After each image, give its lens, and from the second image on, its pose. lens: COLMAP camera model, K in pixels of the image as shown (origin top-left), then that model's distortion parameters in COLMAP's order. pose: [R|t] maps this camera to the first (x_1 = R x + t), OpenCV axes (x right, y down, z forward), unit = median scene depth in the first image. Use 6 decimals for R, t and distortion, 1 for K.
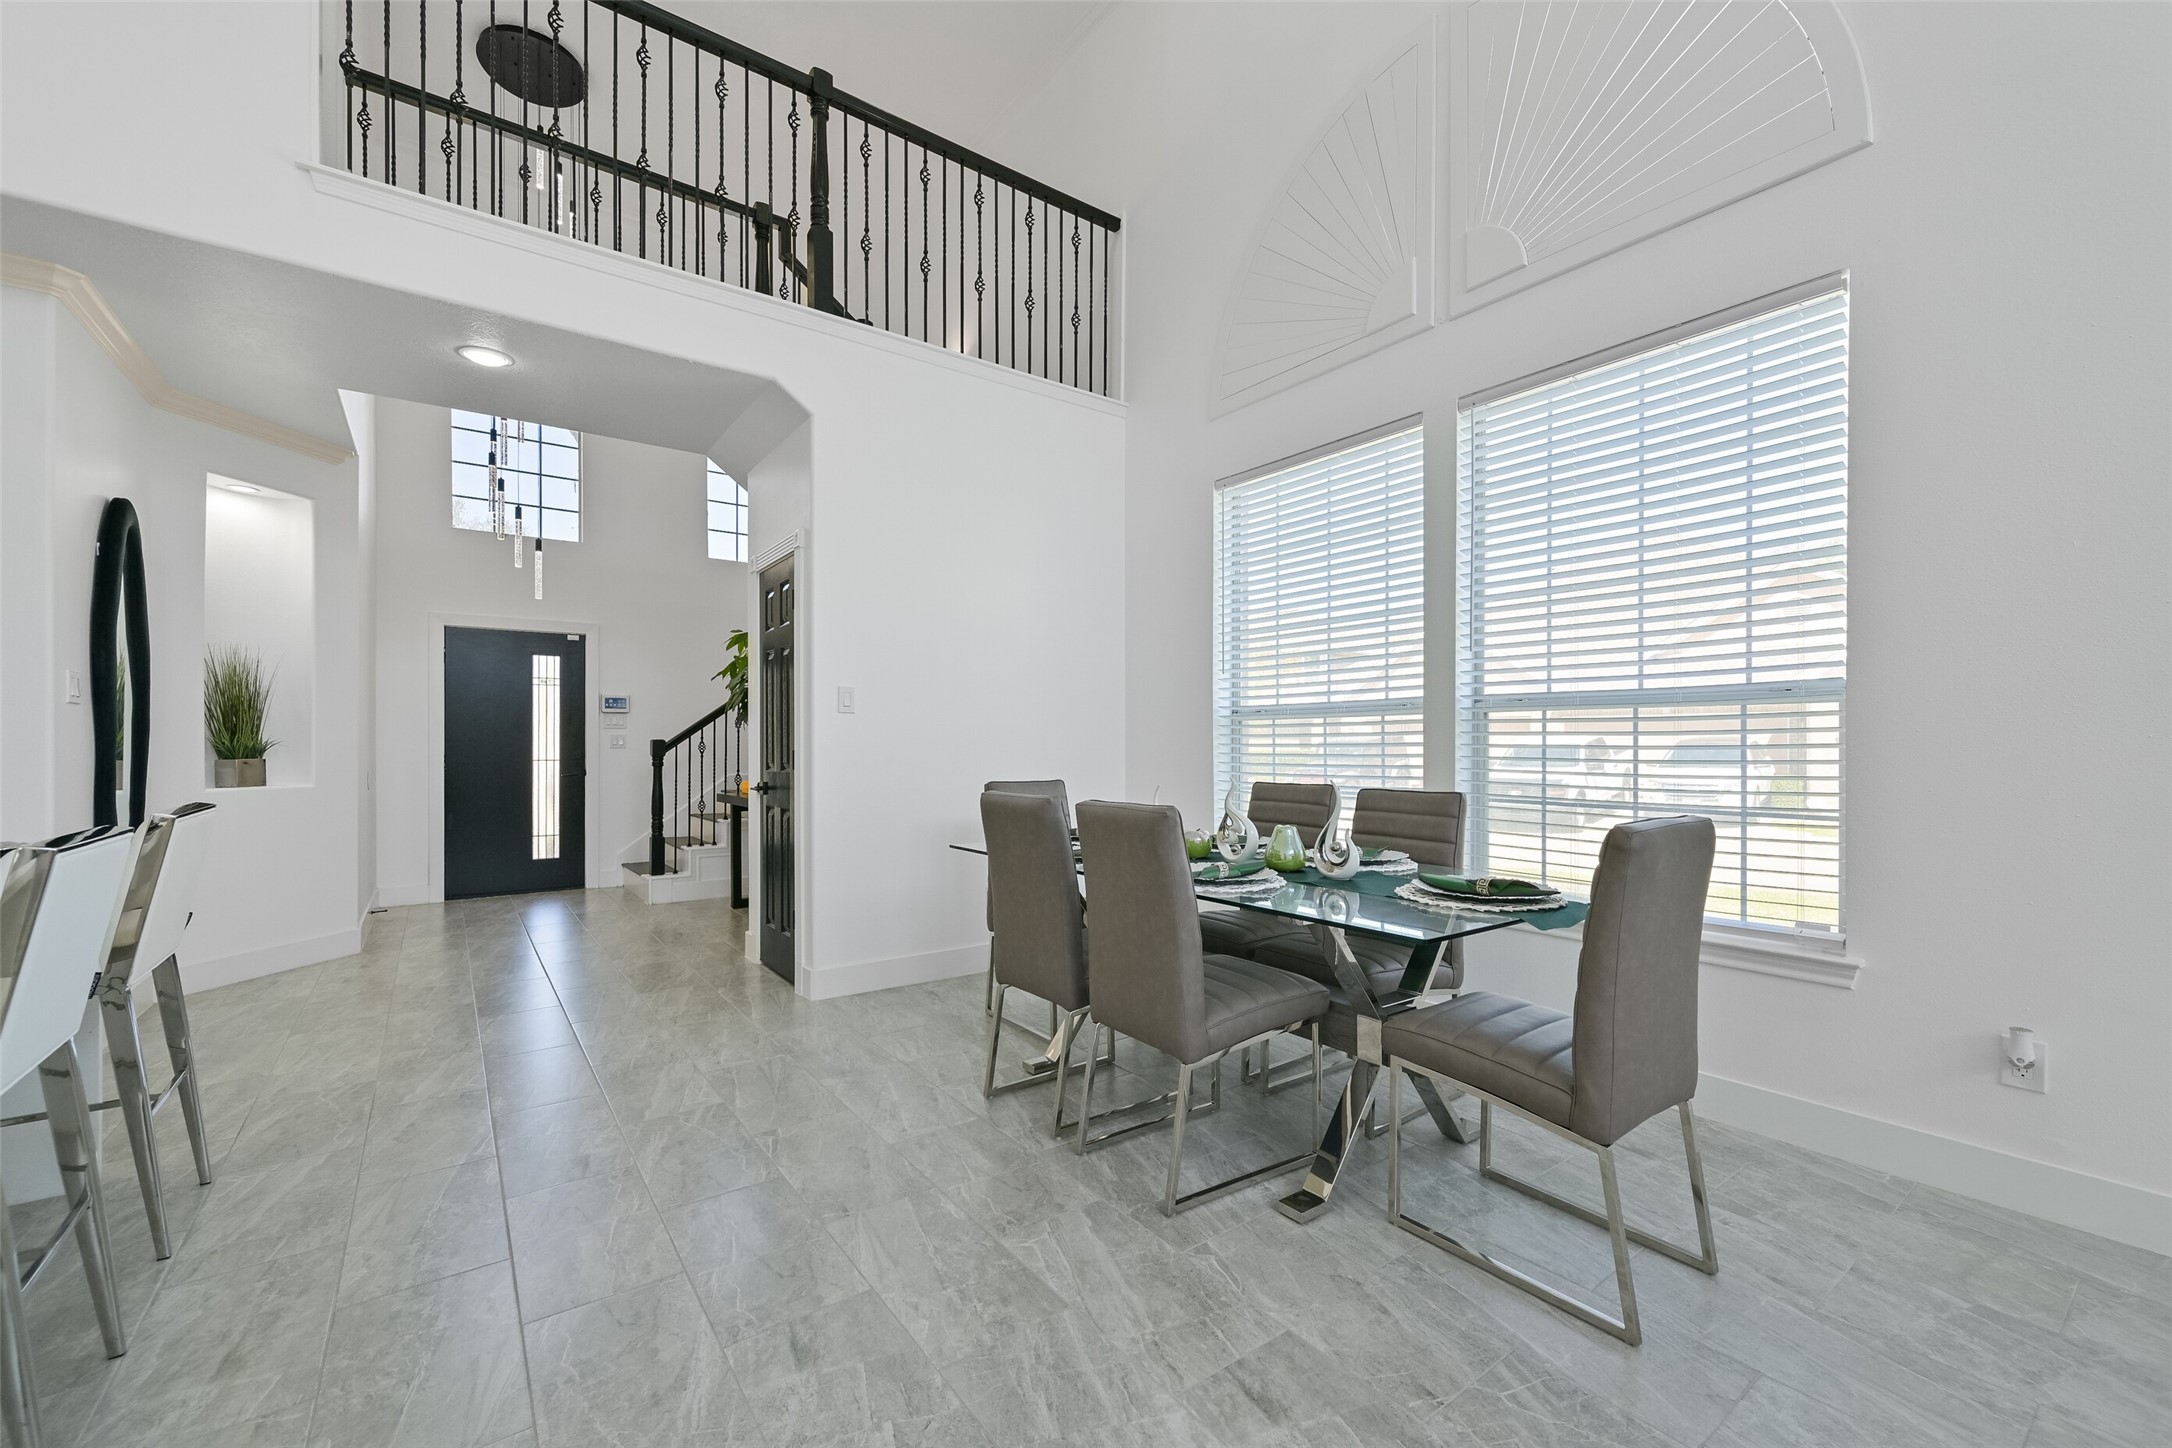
lens RADIAL K [[869.9, 0, 1097.1], [0, 869.9, 737.7], [0, 0, 1]] dist [0.005719, -0.000244]
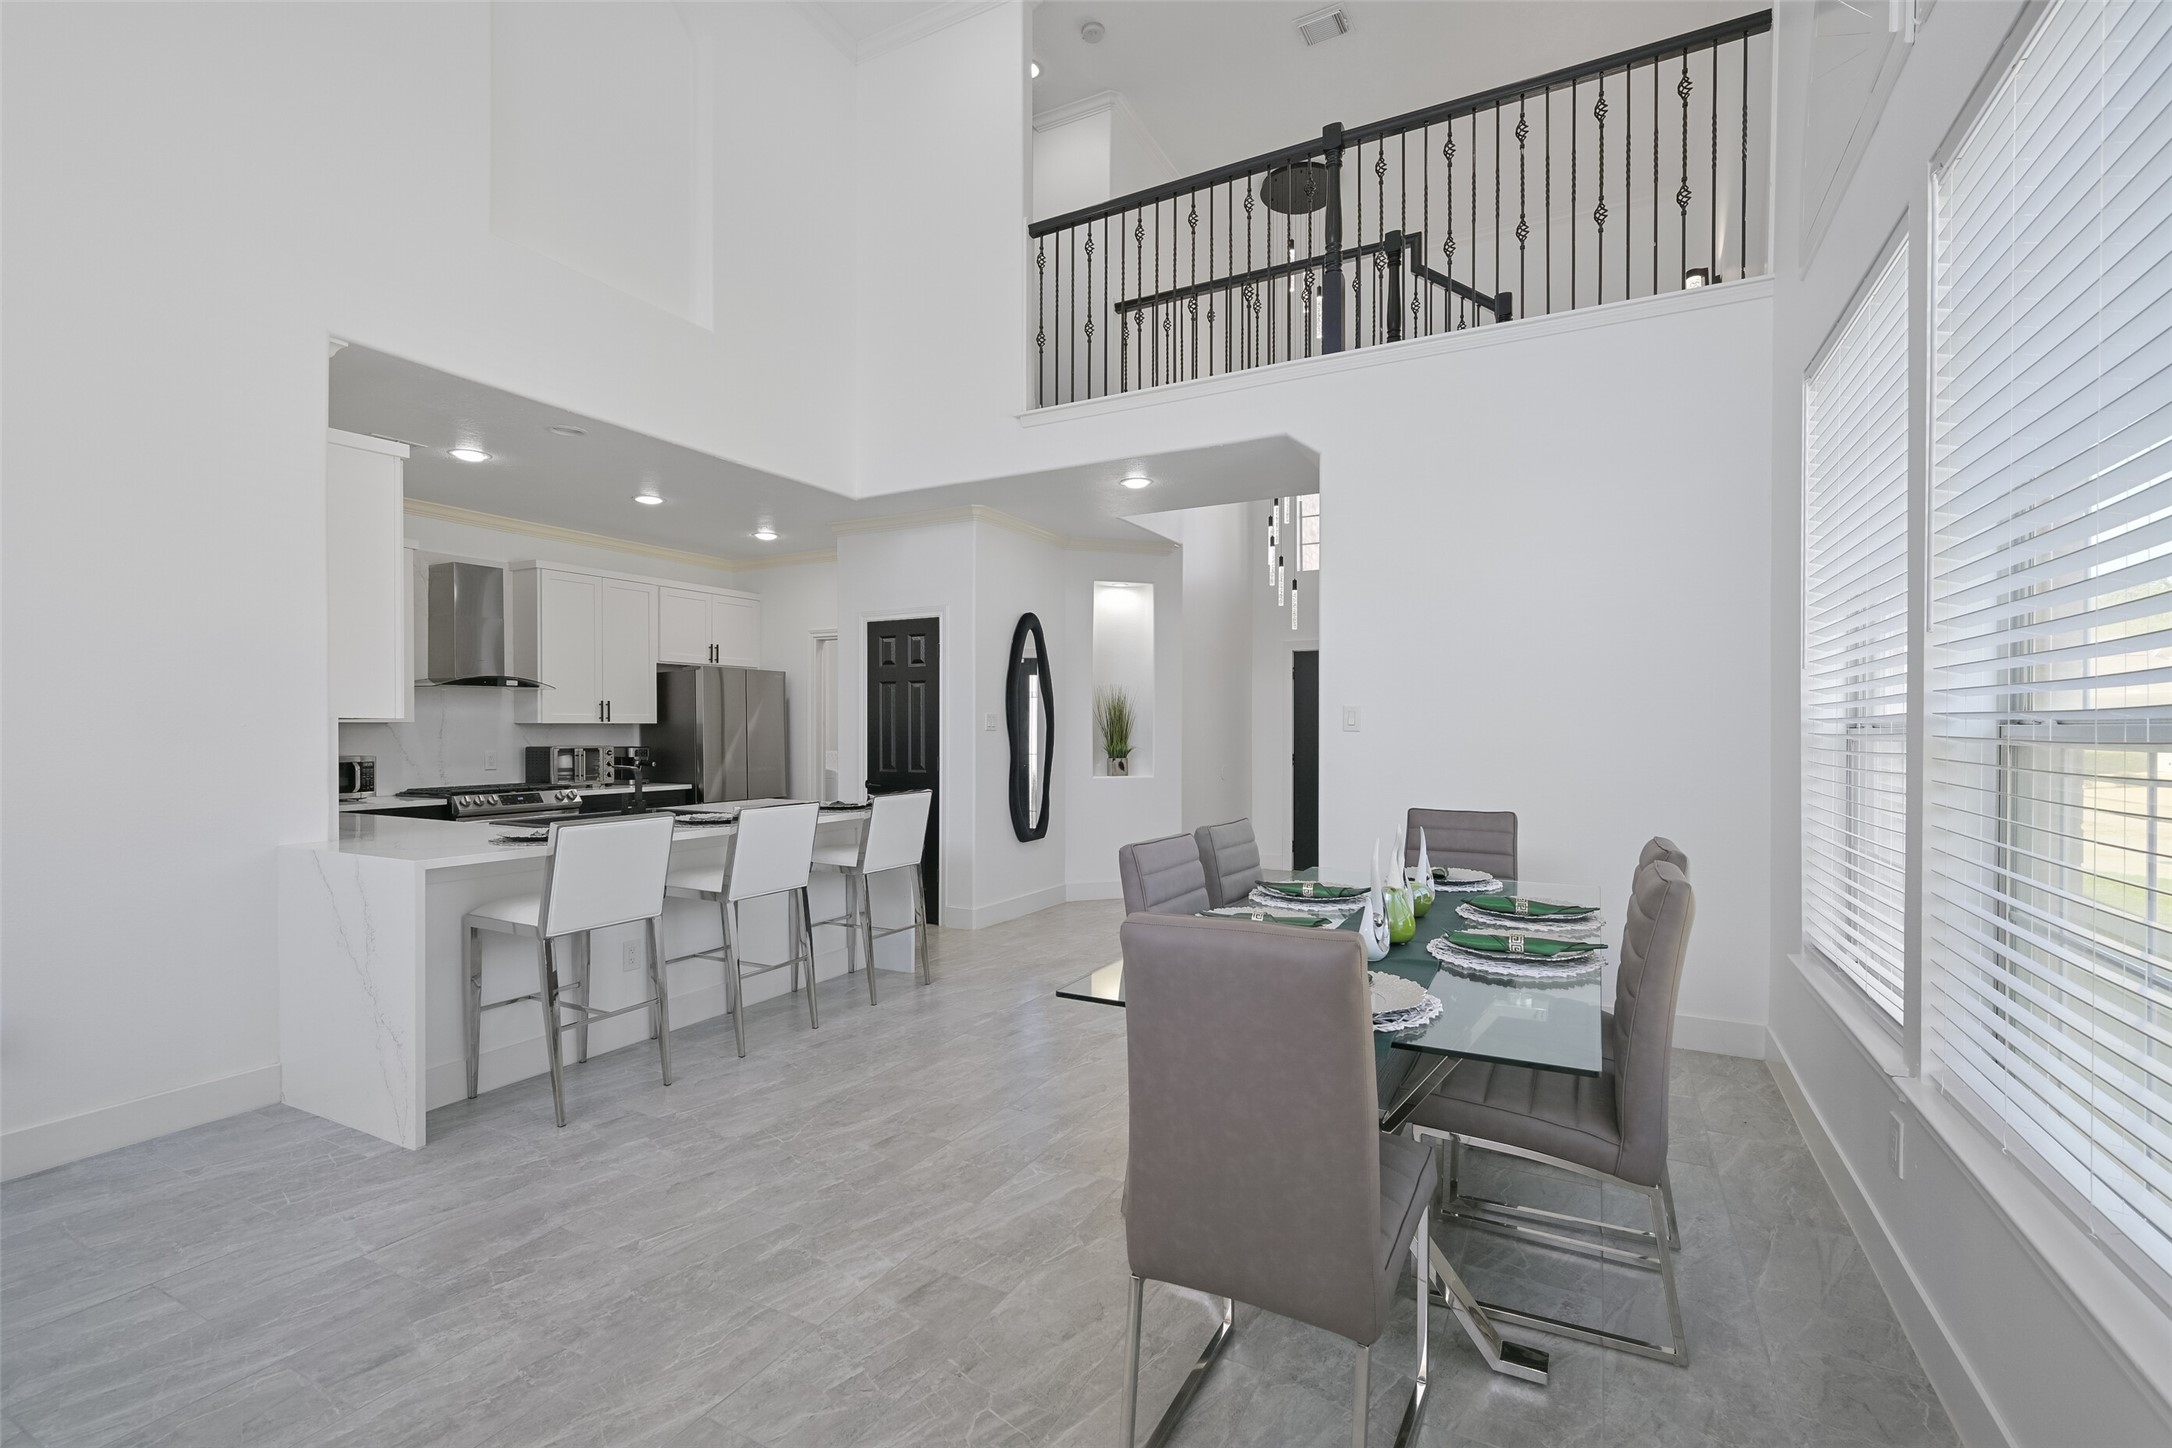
lens RADIAL K [[963.1, 0, 1096.8], [0, 963.1, 728.0], [0, 0, 1]] dist [0.000354, 0.001144]
pose [[0.436302, -0.000287, -0.899800, 0.592804], [0.005488, 0.999982, 0.002343, -0.035755], [0.899784, -0.005960, 0.436296, 0.223497]]
